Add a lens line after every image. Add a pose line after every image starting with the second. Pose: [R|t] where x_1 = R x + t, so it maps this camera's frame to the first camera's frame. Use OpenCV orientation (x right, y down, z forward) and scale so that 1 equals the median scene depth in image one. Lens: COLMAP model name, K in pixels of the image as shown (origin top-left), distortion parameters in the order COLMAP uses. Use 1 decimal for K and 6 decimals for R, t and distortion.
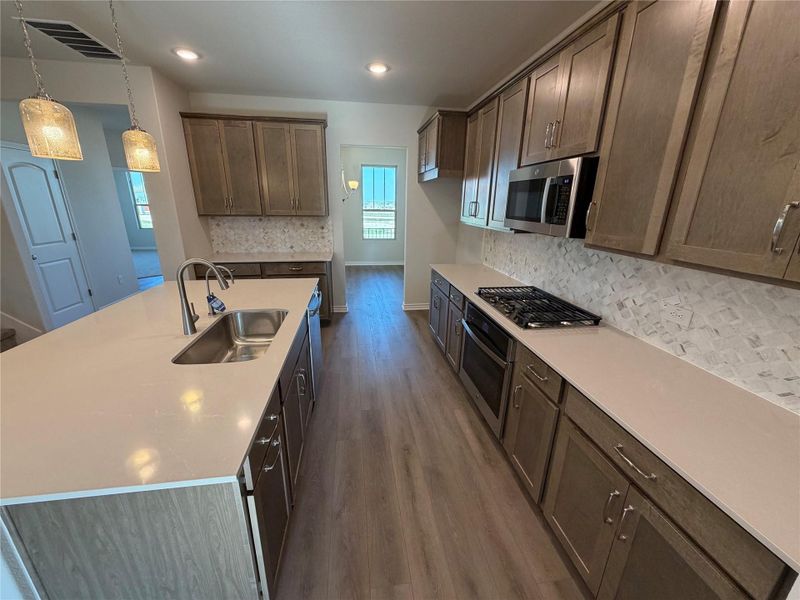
lens RADIAL K [[318.4, 0, 399.1], [0, 318.4, 301.1], [0, 0, 1]] dist [-0.001598, -0.000152]
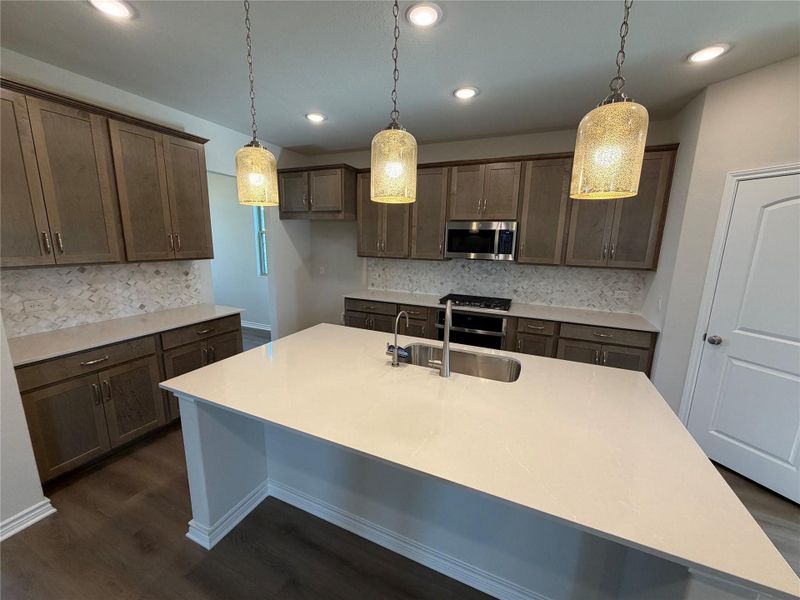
lens RADIAL K [[318.4, 0, 398.9], [0, 318.4, 300.9], [0, 0, 1]] dist [-0.001598, -0.000152]
pose [[0.536438, -0.166643, 0.827324, -0.821331], [0.240580, 0.969831, 0.039354, -0.109368], [-0.808923, 0.177927, 0.560345, 0.273797]]
